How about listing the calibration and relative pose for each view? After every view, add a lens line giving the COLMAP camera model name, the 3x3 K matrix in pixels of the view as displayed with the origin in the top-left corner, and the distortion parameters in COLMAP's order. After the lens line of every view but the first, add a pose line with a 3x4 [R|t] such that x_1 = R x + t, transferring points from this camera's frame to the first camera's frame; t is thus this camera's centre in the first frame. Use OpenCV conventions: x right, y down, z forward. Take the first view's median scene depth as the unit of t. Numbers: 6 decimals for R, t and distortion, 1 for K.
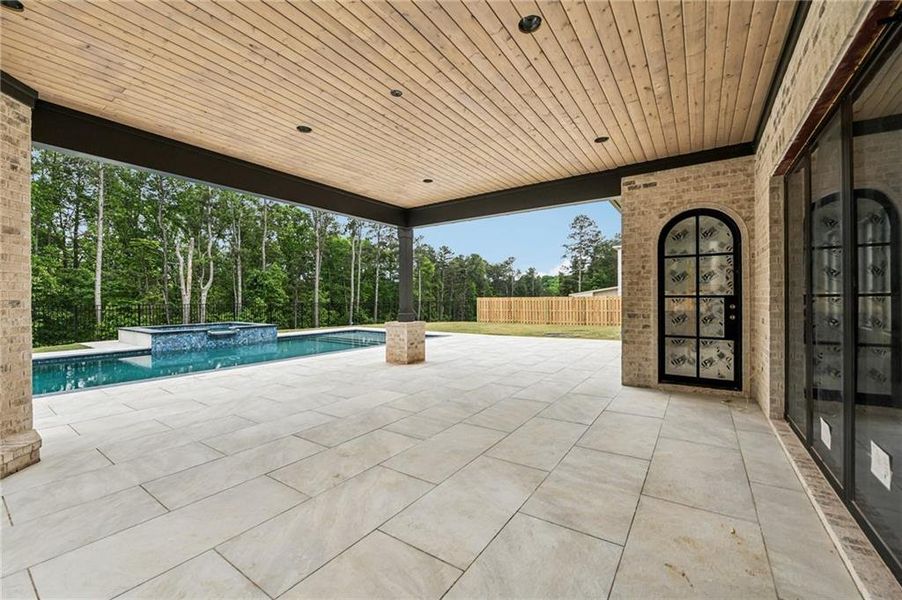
lens RADIAL K [[365.3, 0, 445.7], [0, 365.3, 300.1], [0, 0, 1]] dist [-0.002150, -0.000395]
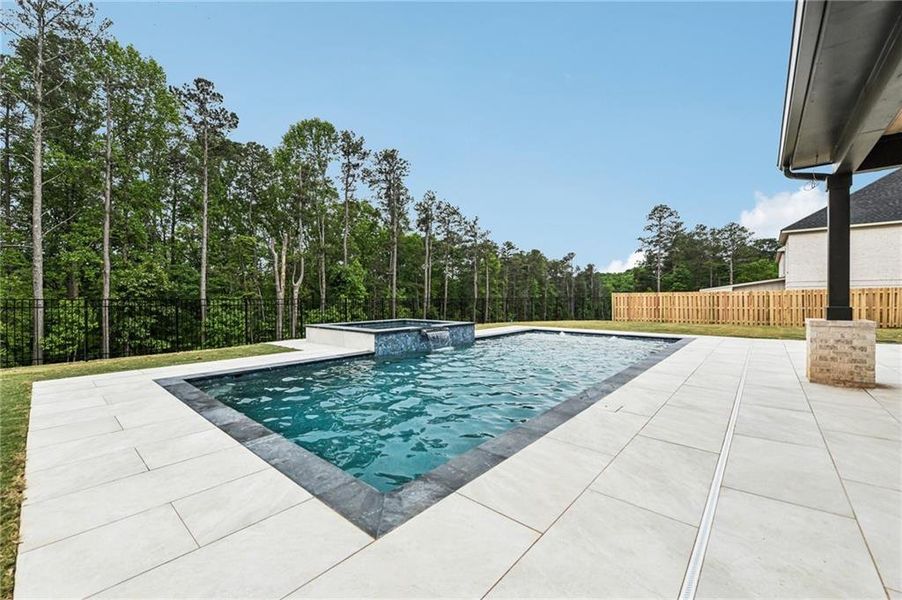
lens RADIAL K [[365.3, 0, 444.9], [0, 365.3, 298.7], [0, 0, 1]] dist [-0.002150, -0.000395]
pose [[0.994437, 0.000332, -0.105334, -0.163752], [-0.000212, 0.999999, 0.001153, 0.004431], [0.105334, -0.001125, 0.994436, 0.062802]]
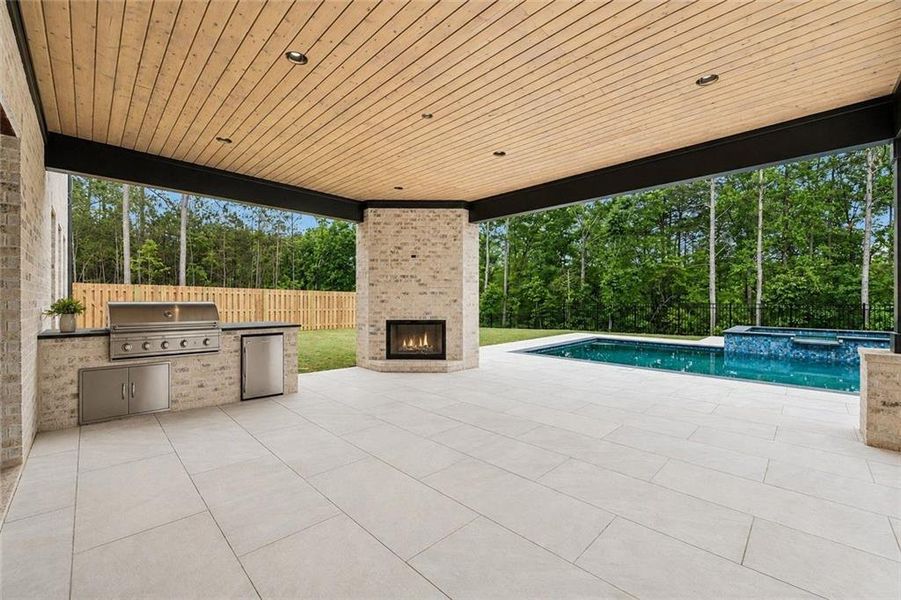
lens RADIAL K [[364.9, 0, 444.5], [0, 364.9, 299.0], [0, 0, 1]] dist [-0.002150, -0.000395]
pose [[-0.180700, 0.005215, -0.983524, 0.092651], [-0.002465, 0.999980, 0.005755, -0.001294], [0.983535, 0.003464, -0.180684, 0.121754]]
